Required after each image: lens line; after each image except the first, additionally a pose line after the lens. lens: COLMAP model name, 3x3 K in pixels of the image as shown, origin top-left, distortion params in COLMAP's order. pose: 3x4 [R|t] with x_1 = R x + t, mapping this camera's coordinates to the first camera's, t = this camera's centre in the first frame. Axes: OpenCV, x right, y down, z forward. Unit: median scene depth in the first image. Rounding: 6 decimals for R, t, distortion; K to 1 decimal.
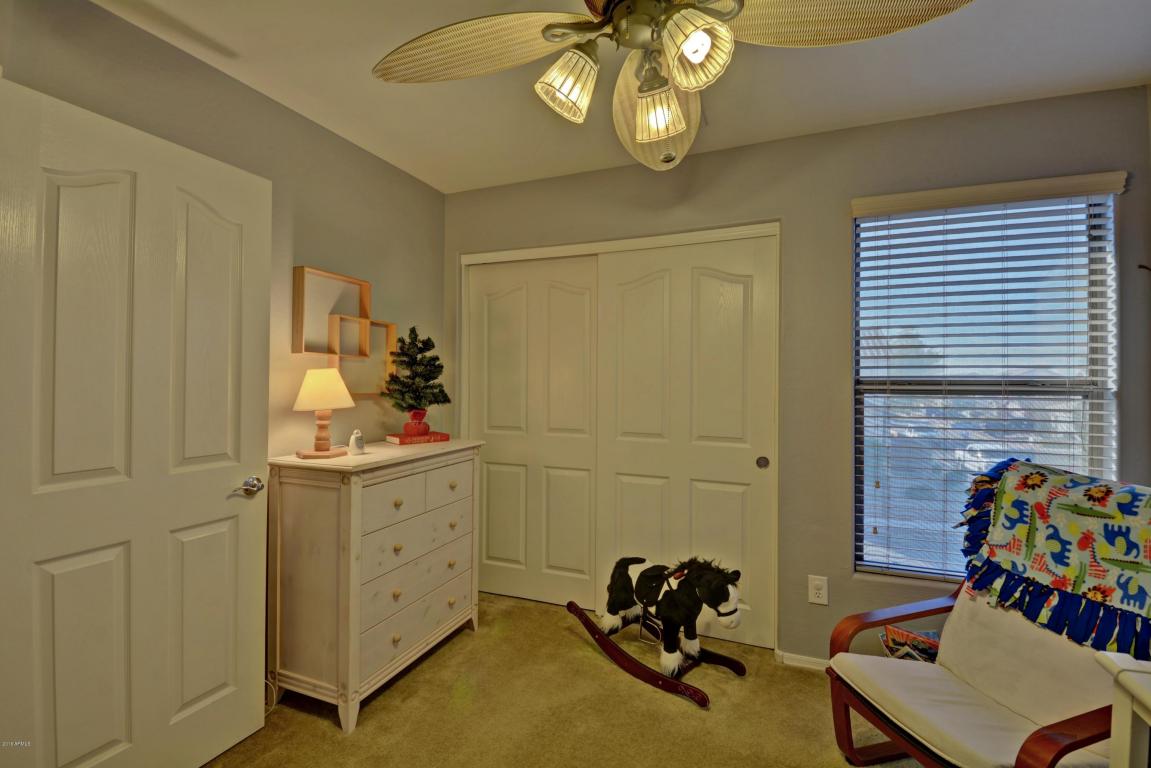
lens RADIAL K [[503.1, 0, 580.0], [0, 503.1, 376.1], [0, 0, 1]] dist [0.028017, -0.024128]
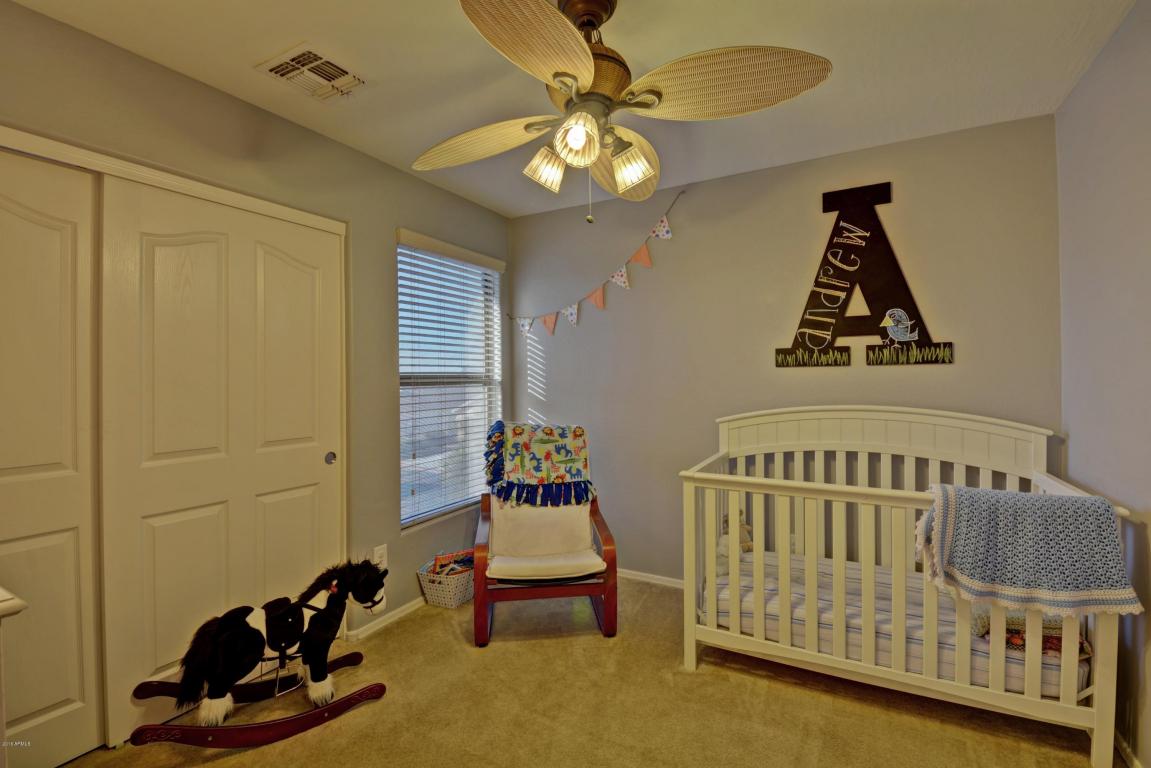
lens RADIAL K [[505.7, 0, 577.2], [0, 505.7, 379.3], [0, 0, 1]] dist [0.033684, -0.030637]
pose [[0.131858, -0.011535, 0.991201, -0.822198], [-0.000136, 0.999932, 0.011654, 0.004172], [-0.991269, -0.001671, 0.131848, 0.547322]]
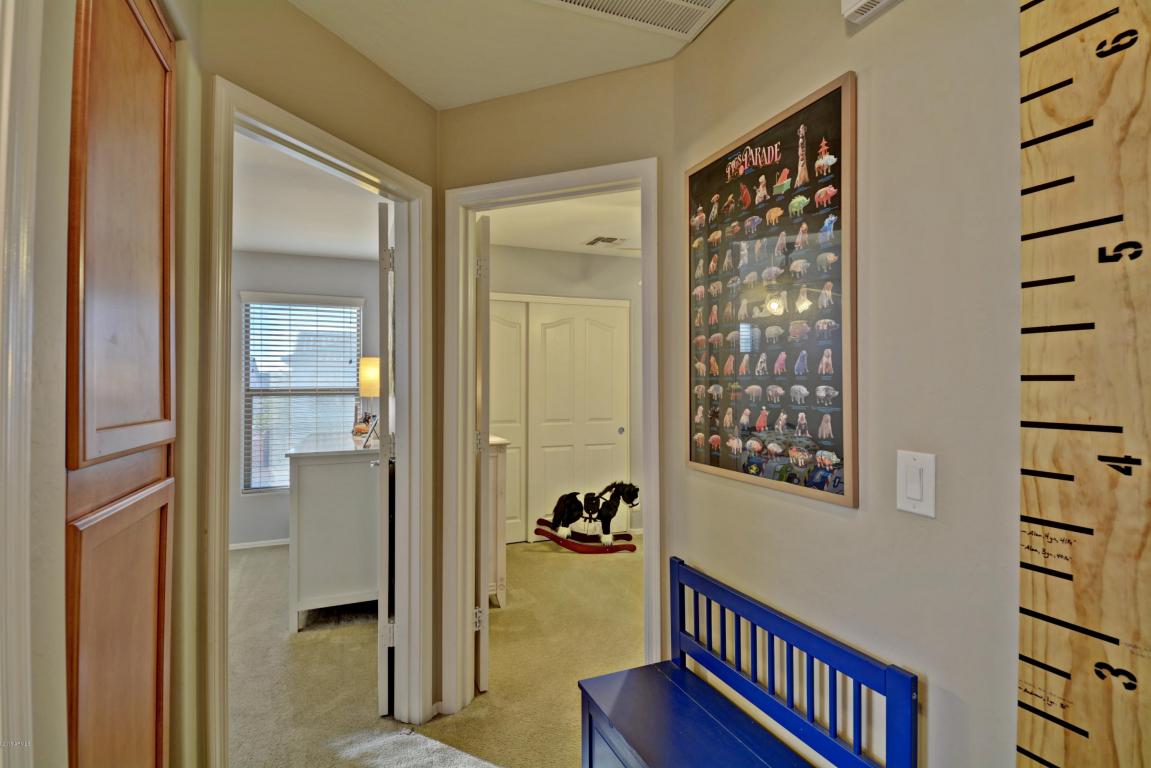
lens RADIAL K [[558.3, 0, 576.0], [0, 558.3, 377.9], [0, 0, 1]] dist [0.035229, -0.031427]
pose [[0.720797, -0.000624, 0.693146, -1.647254], [0.003201, 0.999992, -0.002428, -0.020765], [-0.693139, 0.003969, 0.720793, -0.482031]]
